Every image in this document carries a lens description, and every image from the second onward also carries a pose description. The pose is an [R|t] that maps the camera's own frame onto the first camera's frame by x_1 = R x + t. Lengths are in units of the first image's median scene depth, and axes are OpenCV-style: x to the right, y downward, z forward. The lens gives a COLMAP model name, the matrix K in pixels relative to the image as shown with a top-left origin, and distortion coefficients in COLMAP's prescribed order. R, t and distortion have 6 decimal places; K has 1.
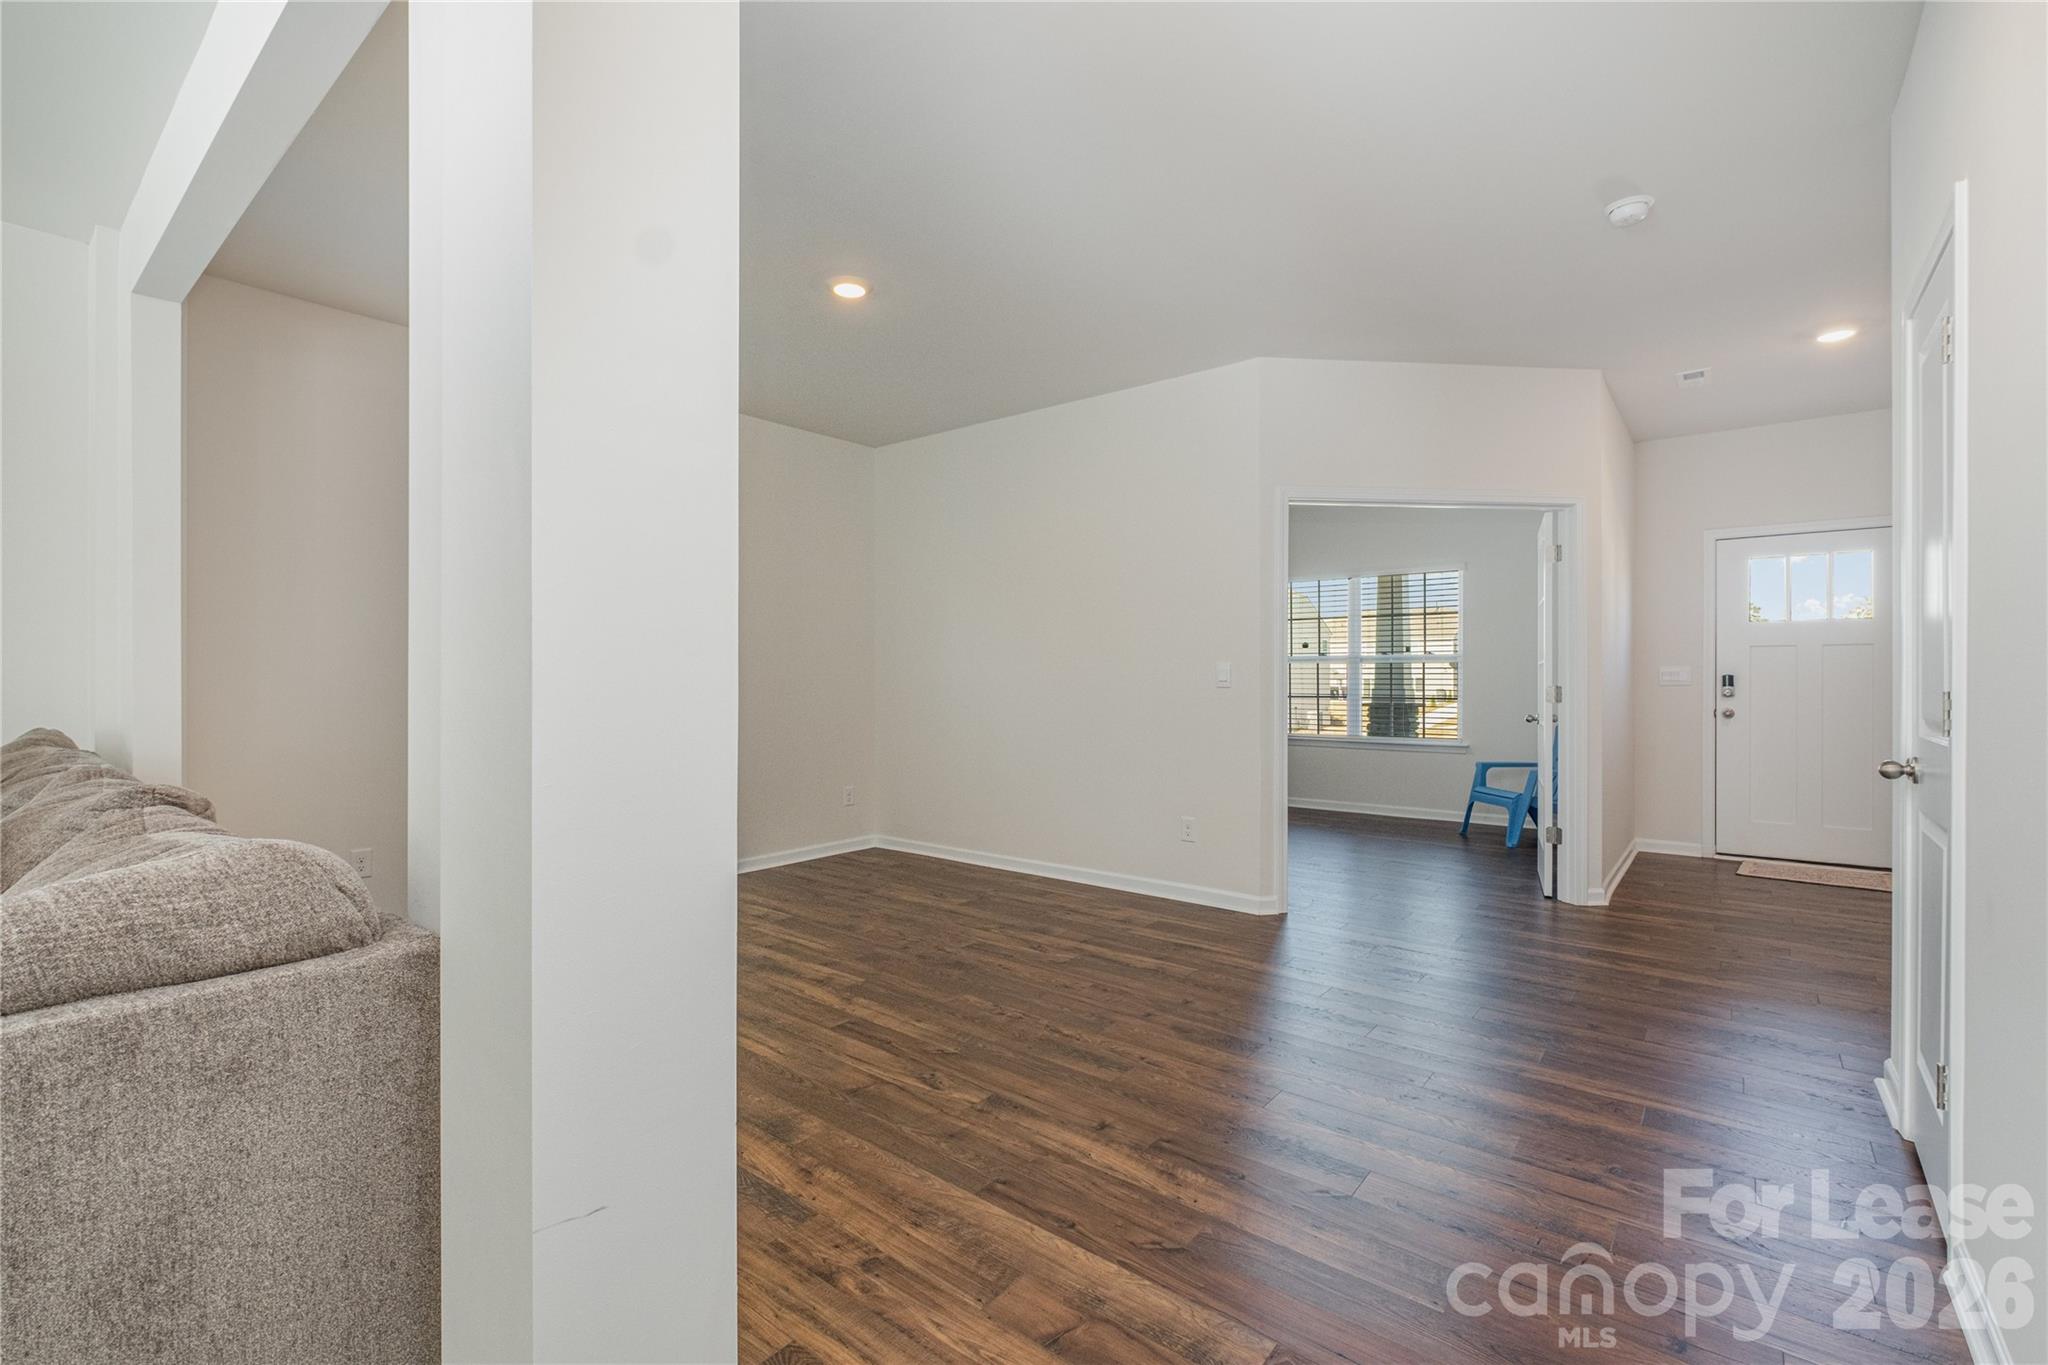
lens RADIAL K [[894.0, 0, 1007.8], [0, 894.0, 681.4], [0, 0, 1]] dist [-0.004527, 0.000135]
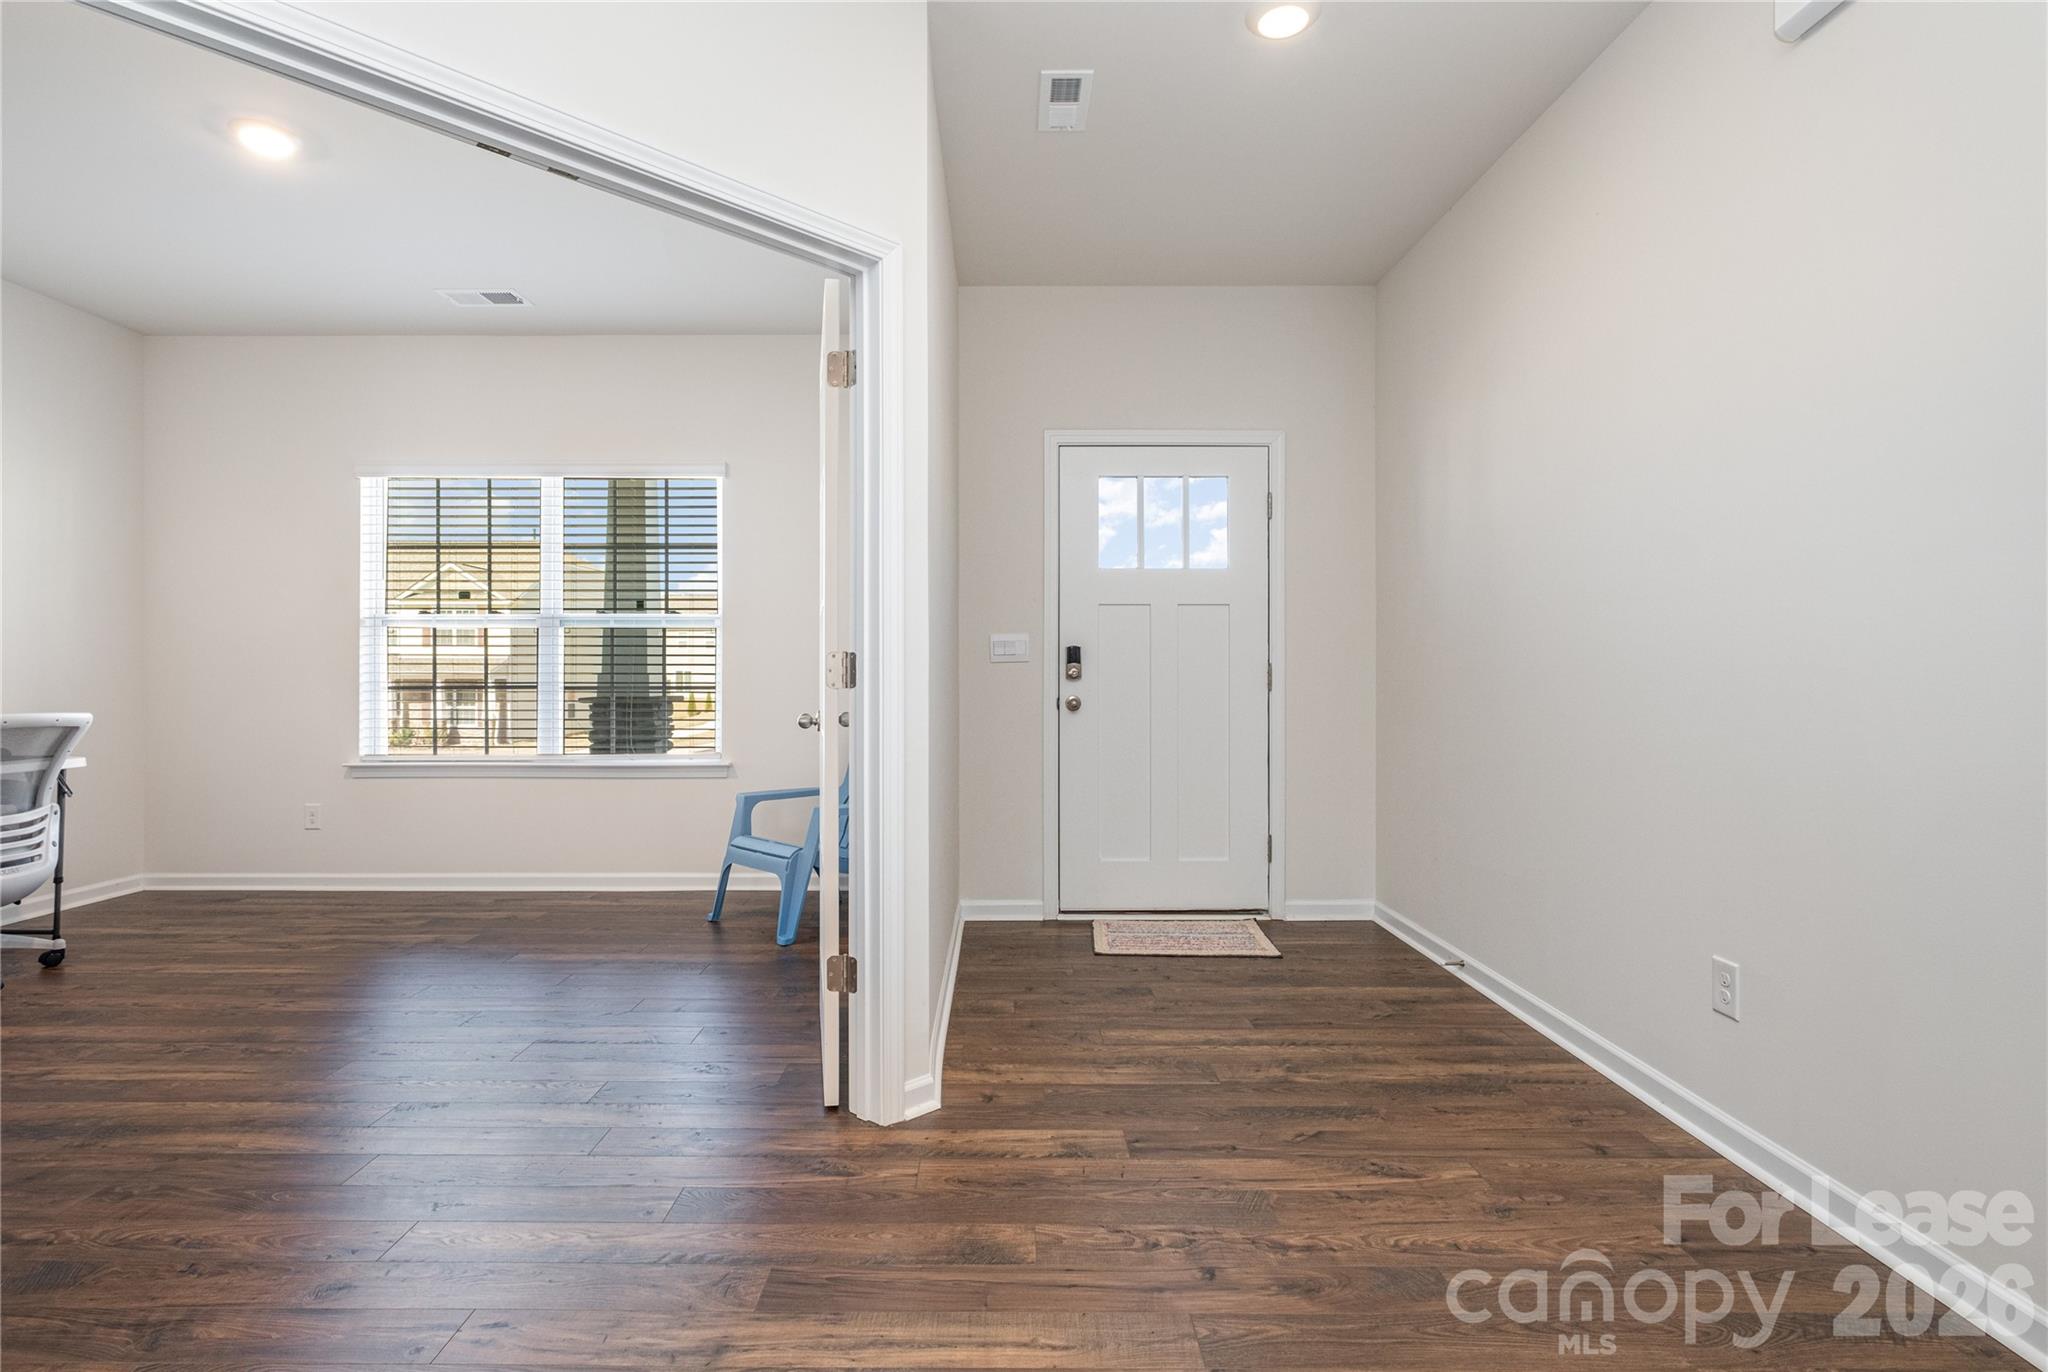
lens RADIAL K [[988.7, 0, 1011.5], [0, 988.7, 674.9], [0, 0, 1]] dist [-0.001183, -0.000966]
pose [[0.765289, -0.000554, 0.643687, 0.283651], [0.001037, 0.999999, -0.000371, 0.014127], [-0.643686, 0.000951, 0.765289, 0.447854]]
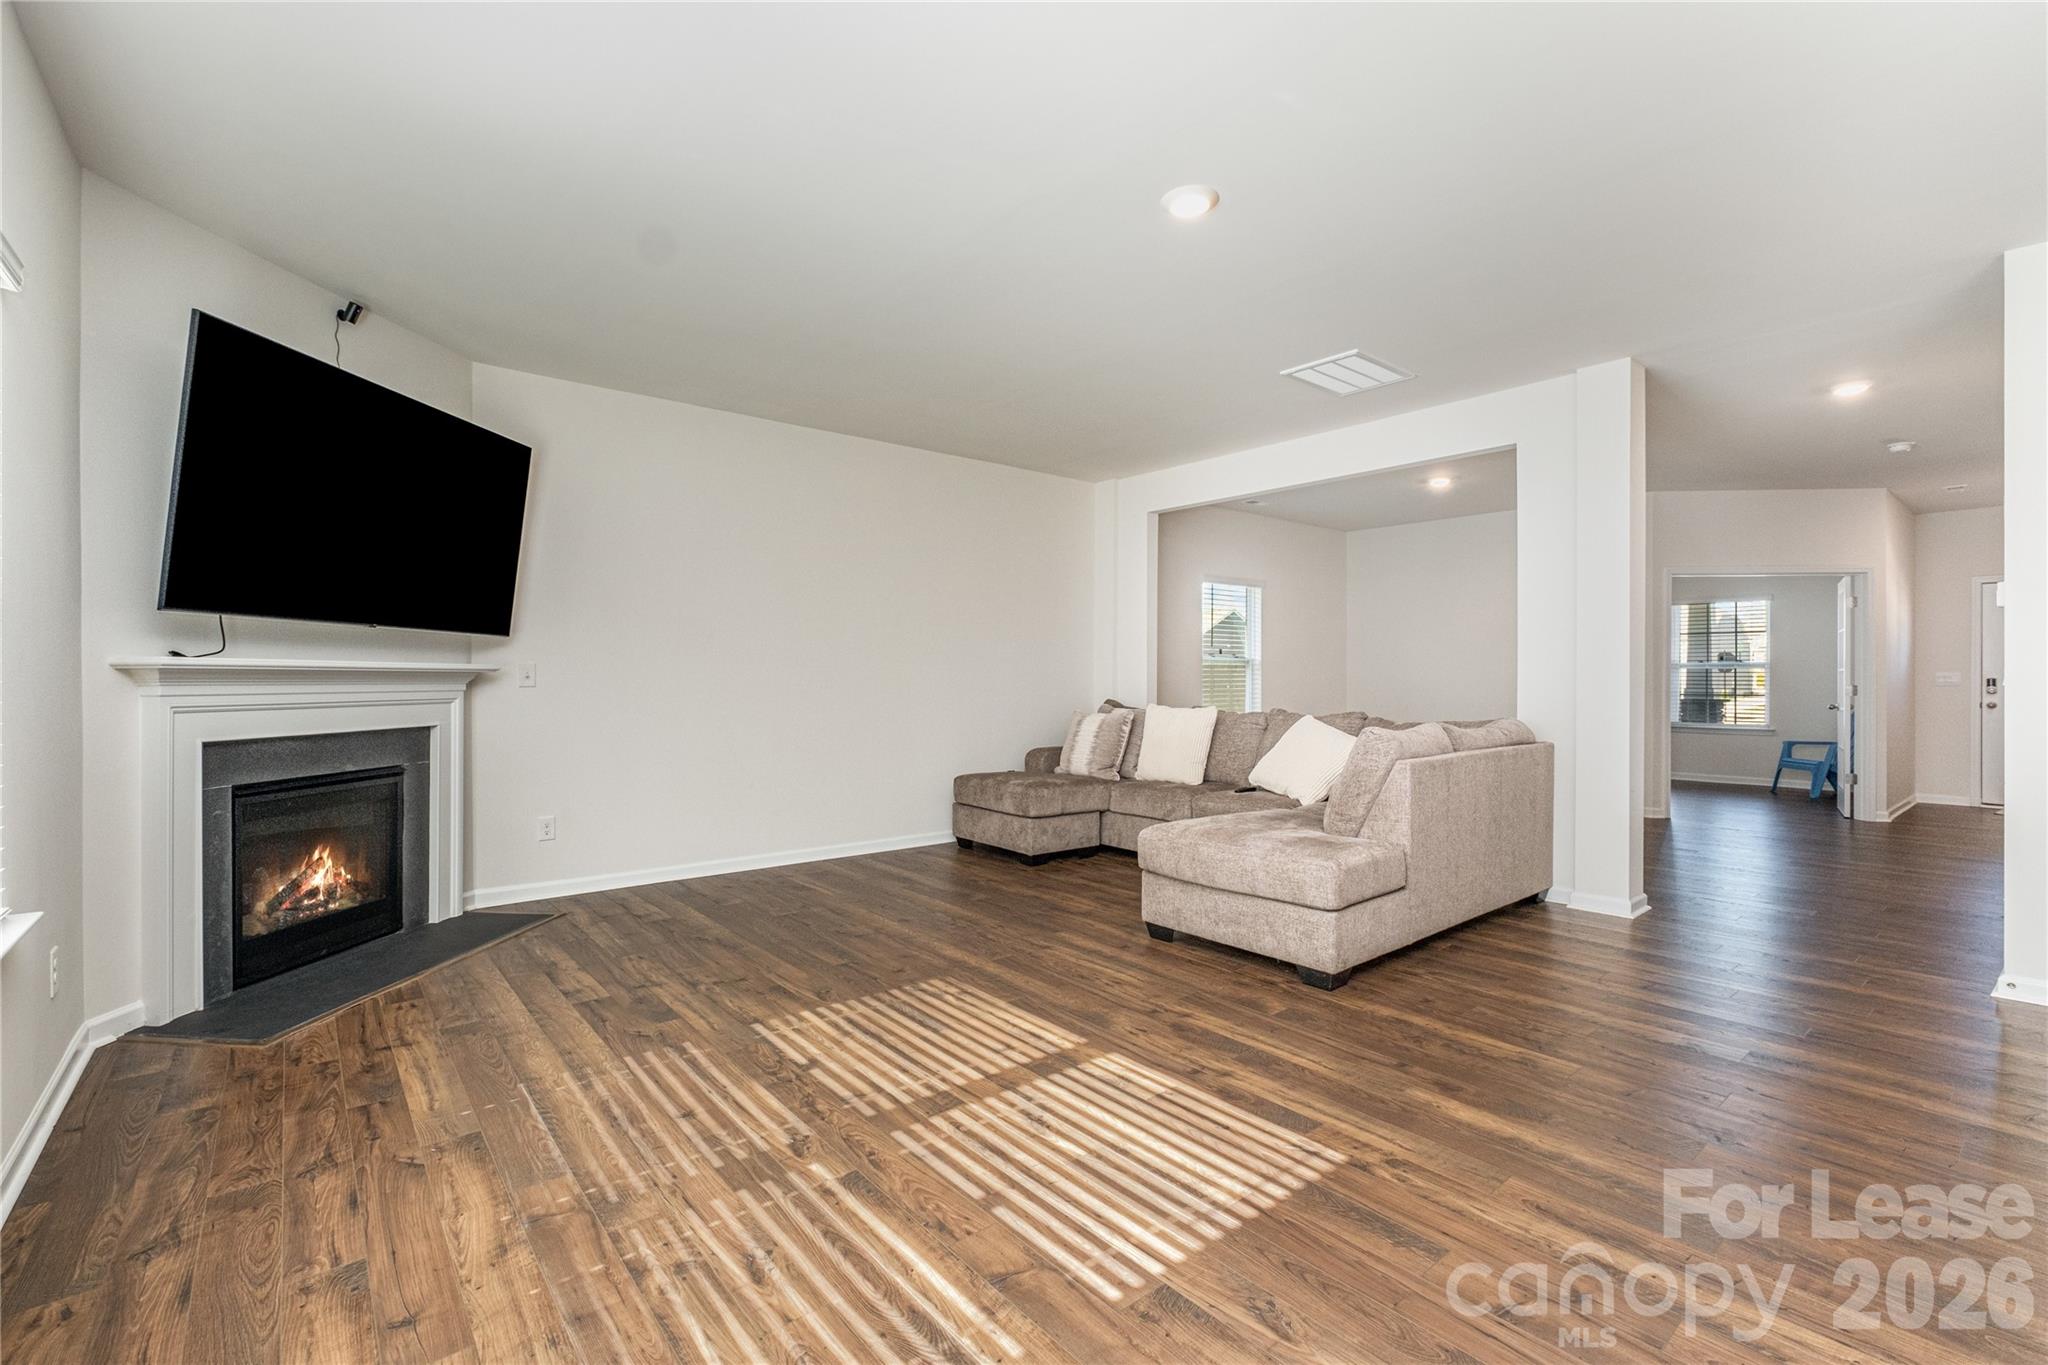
lens RADIAL K [[894.0, 0, 1005.5], [0, 894.0, 679.9], [0, 0, 1]] dist [-0.004527, 0.000135]
pose [[0.979745, 0.001234, -0.200245, -0.452376], [-0.001581, 0.999998, -0.001574, -0.000237], [0.200243, 0.001858, 0.979745, -0.707467]]
